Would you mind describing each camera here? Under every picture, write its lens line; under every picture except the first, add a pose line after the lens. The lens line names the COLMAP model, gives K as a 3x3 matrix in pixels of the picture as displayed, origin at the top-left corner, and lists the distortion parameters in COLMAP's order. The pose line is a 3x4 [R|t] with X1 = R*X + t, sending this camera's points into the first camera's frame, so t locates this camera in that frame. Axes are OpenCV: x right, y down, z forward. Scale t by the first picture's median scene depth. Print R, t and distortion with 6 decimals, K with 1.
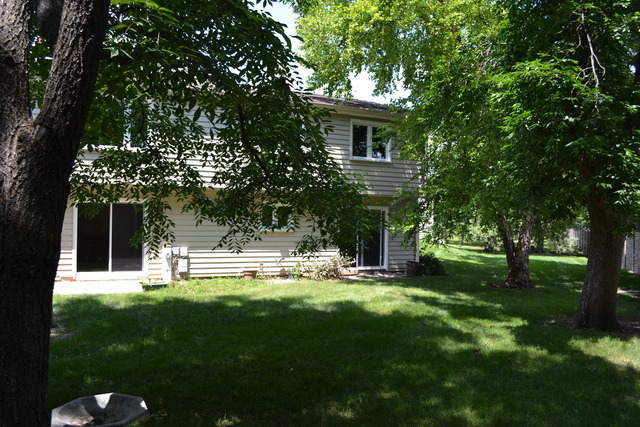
lens RADIAL K [[506.4, 0, 320.4], [0, 506.4, 211.0], [0, 0, 1]] dist [-0.091406, -0.012966]
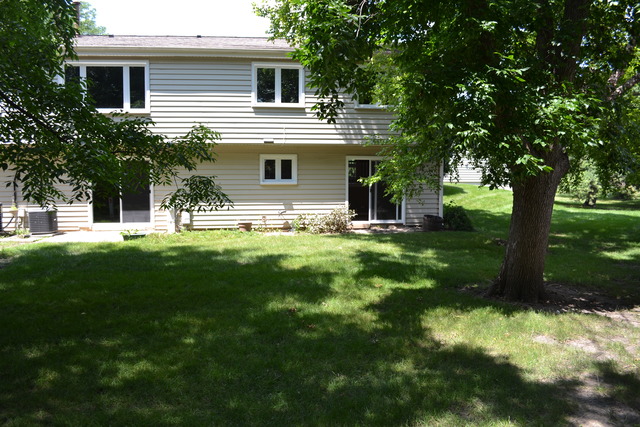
lens RADIAL K [[506.4, 0, 320.4], [0, 506.4, 213.5], [0, 0, 1]] dist [-0.091406, -0.012966]
pose [[0.959770, 0.005779, -0.280728, 0.293485], [0.020773, 0.995587, 0.091515, 0.008671], [0.280018, -0.093665, 0.955414, 0.067469]]
